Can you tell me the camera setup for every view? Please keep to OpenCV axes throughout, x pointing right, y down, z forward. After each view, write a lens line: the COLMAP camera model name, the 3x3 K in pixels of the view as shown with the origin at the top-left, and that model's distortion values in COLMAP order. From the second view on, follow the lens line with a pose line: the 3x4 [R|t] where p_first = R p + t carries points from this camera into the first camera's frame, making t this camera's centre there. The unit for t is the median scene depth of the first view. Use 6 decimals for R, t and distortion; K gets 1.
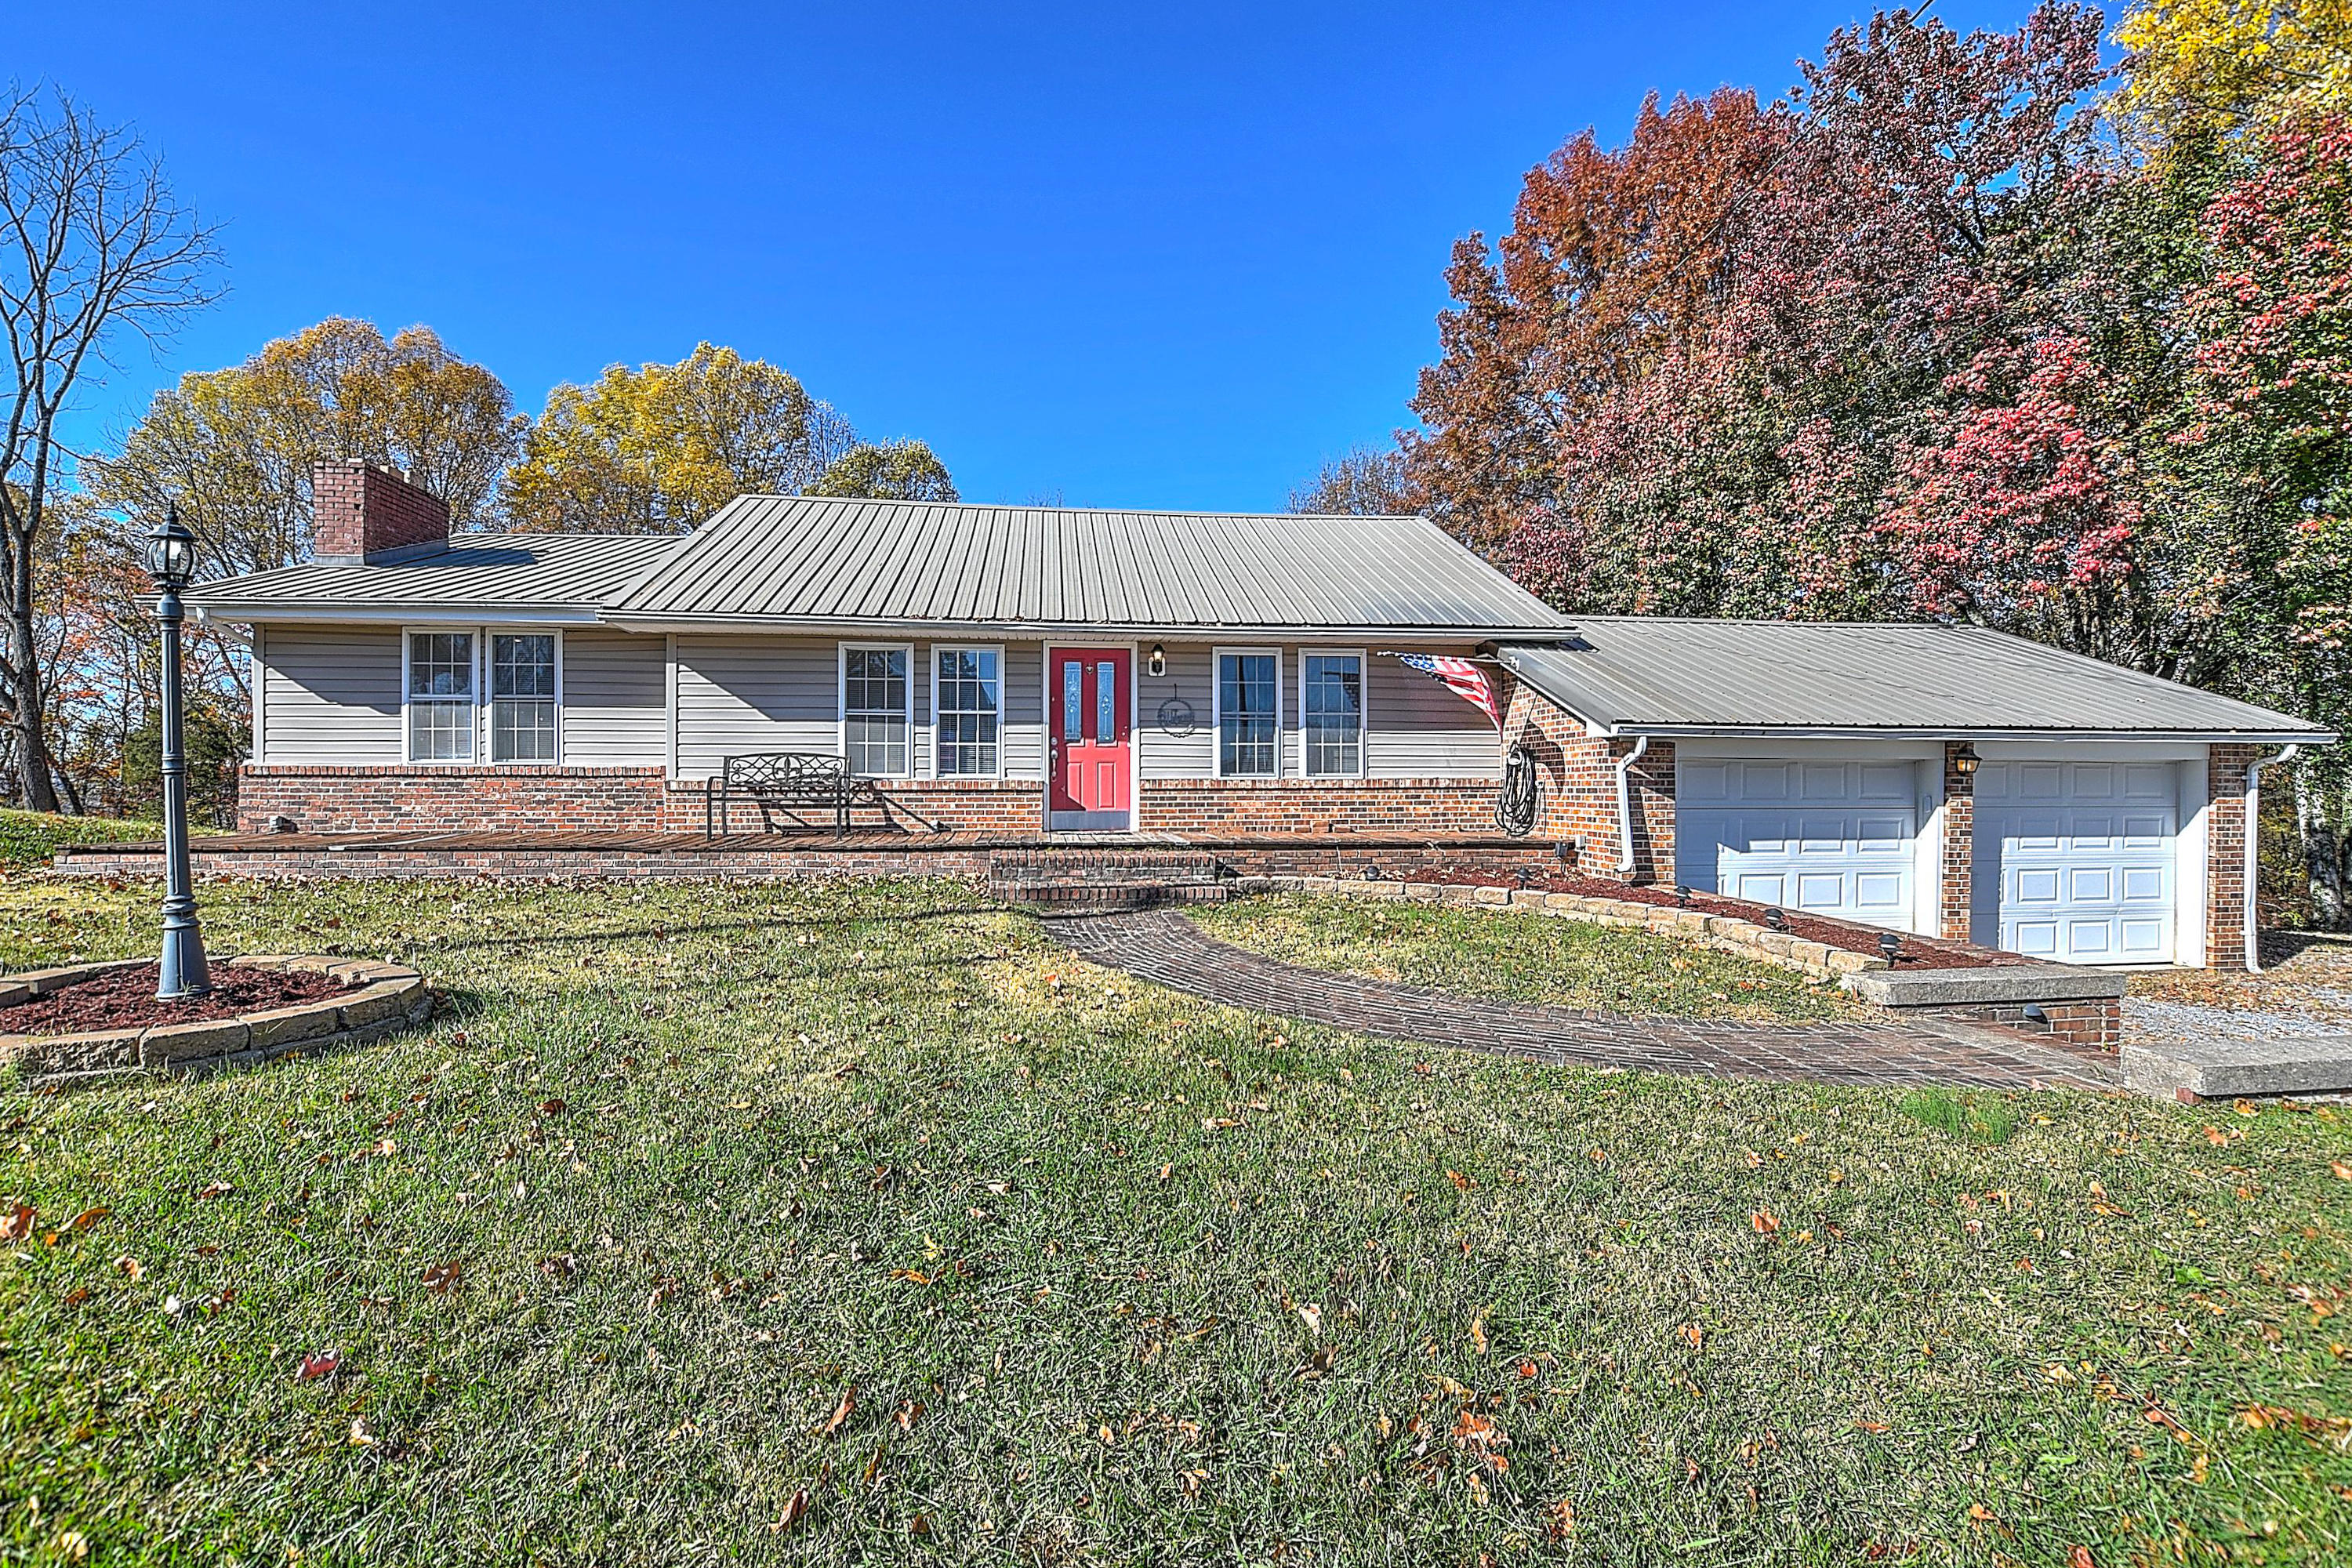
lens RADIAL K [[1012.8, 0, 1174.4], [0, 1012.8, 789.9], [0, 0, 1]] dist [-0.023607, 0.000502]
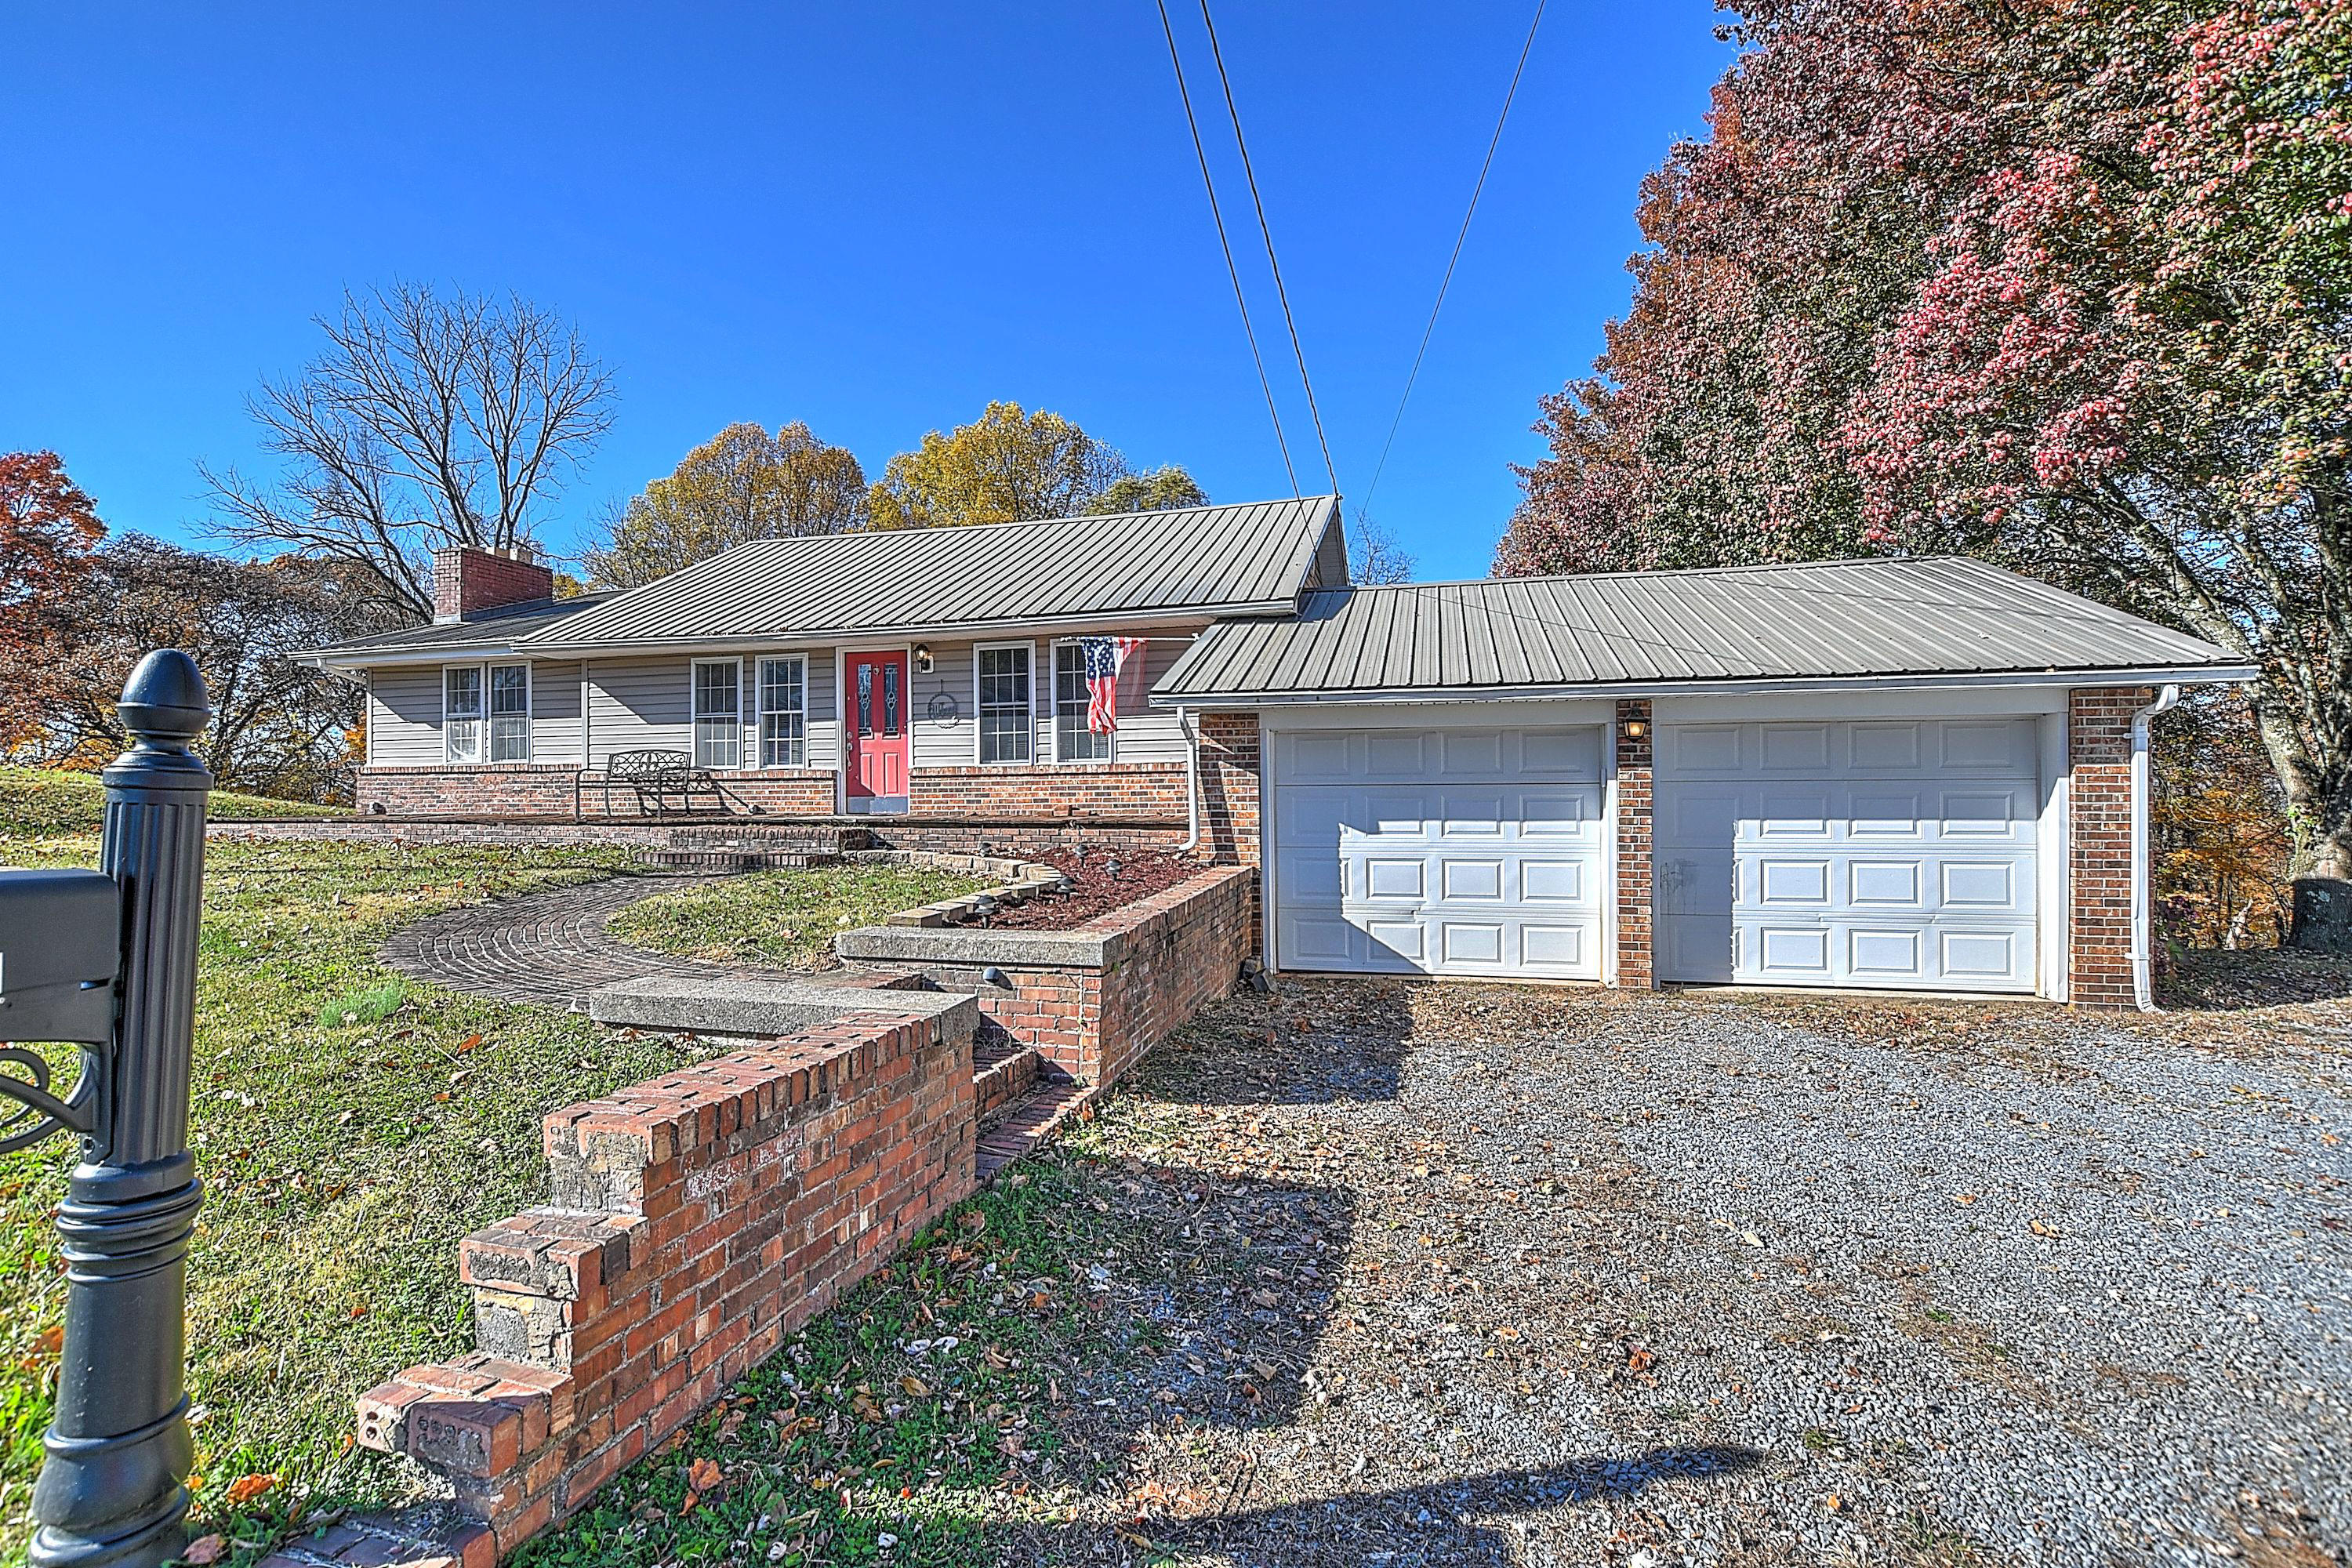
lens RADIAL K [[1012.8, 0, 1173.5], [0, 1012.8, 790.0], [0, 0, 1]] dist [-0.023607, 0.000502]
pose [[0.930001, -0.008464, -0.367461, 0.658345], [0.004657, 0.999926, -0.011246, 0.028959], [0.367529, 0.008748, 0.929971, 0.084243]]
